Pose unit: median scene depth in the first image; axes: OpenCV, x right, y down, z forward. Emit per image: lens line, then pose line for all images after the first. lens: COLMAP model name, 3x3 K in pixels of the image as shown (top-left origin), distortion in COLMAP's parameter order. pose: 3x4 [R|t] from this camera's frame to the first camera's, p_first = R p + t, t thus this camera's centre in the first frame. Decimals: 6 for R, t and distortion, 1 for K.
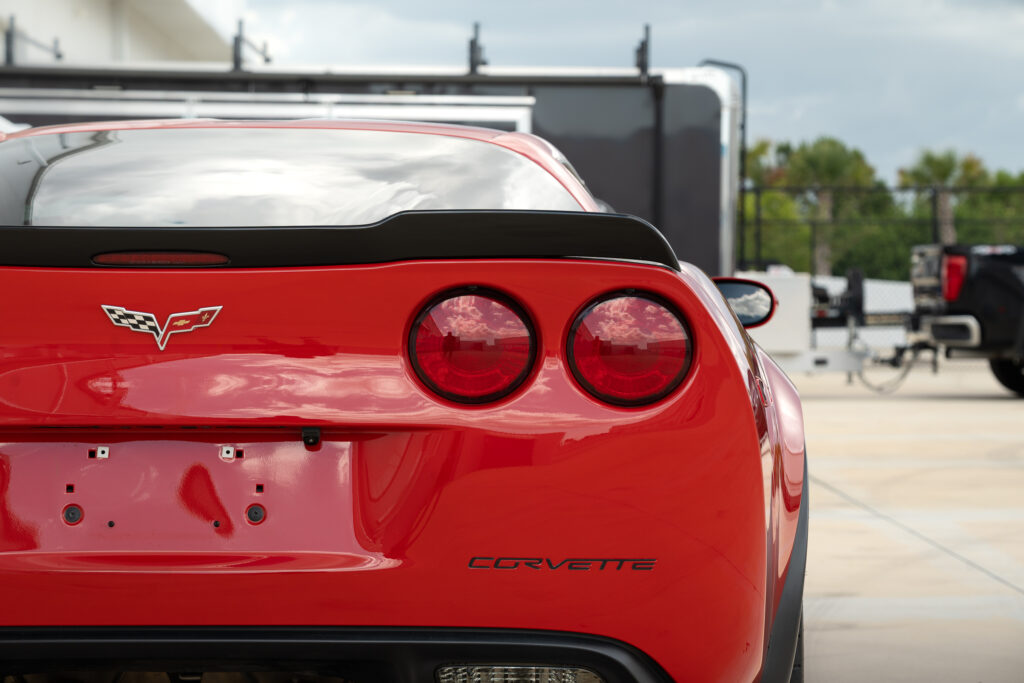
lens RADIAL K [[3029.0, 0, 510.5], [0, 3029.0, 339.3], [0, 0, 1]] dist [0.195052, 0.000000]
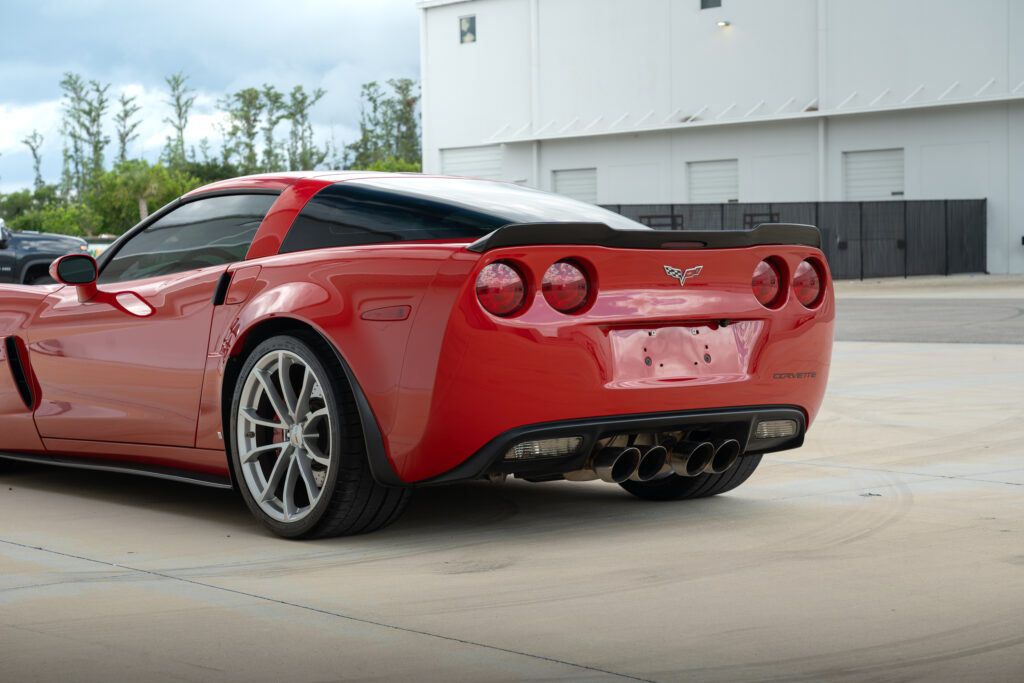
lens RADIAL K [[2015.0, 0, 511.4], [0, 2015.0, 342.0], [0, 0, 1]] dist [0.012347, 0.000000]
pose [[0.768819, -0.030933, 0.638718, -0.306191], [0.016145, 0.999450, 0.028969, -0.000028], [-0.639263, -0.011960, 0.768895, -0.014036]]
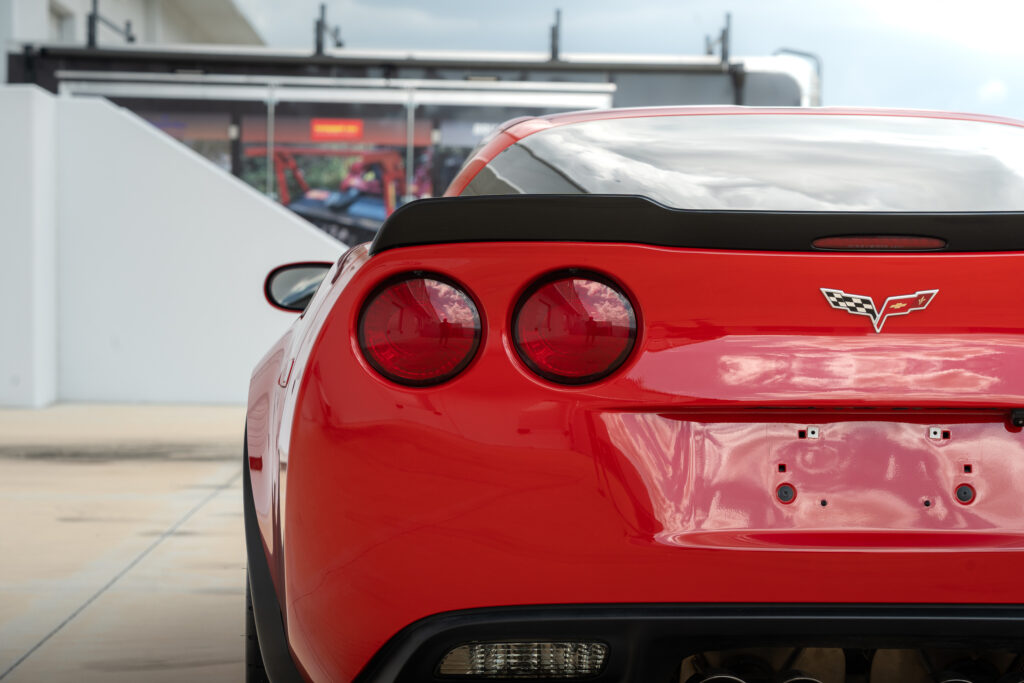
lens RADIAL K [[3029.0, 0, 542.6], [0, 3029.0, 373.2], [0, 0, 1]] dist [0.195052, 0.000000]
pose [[0.998733, 0.003294, 0.050224, -0.073886], [-0.004065, 0.999875, 0.015248, 0.000553], [-0.050167, -0.015433, 0.998622, -0.002740]]
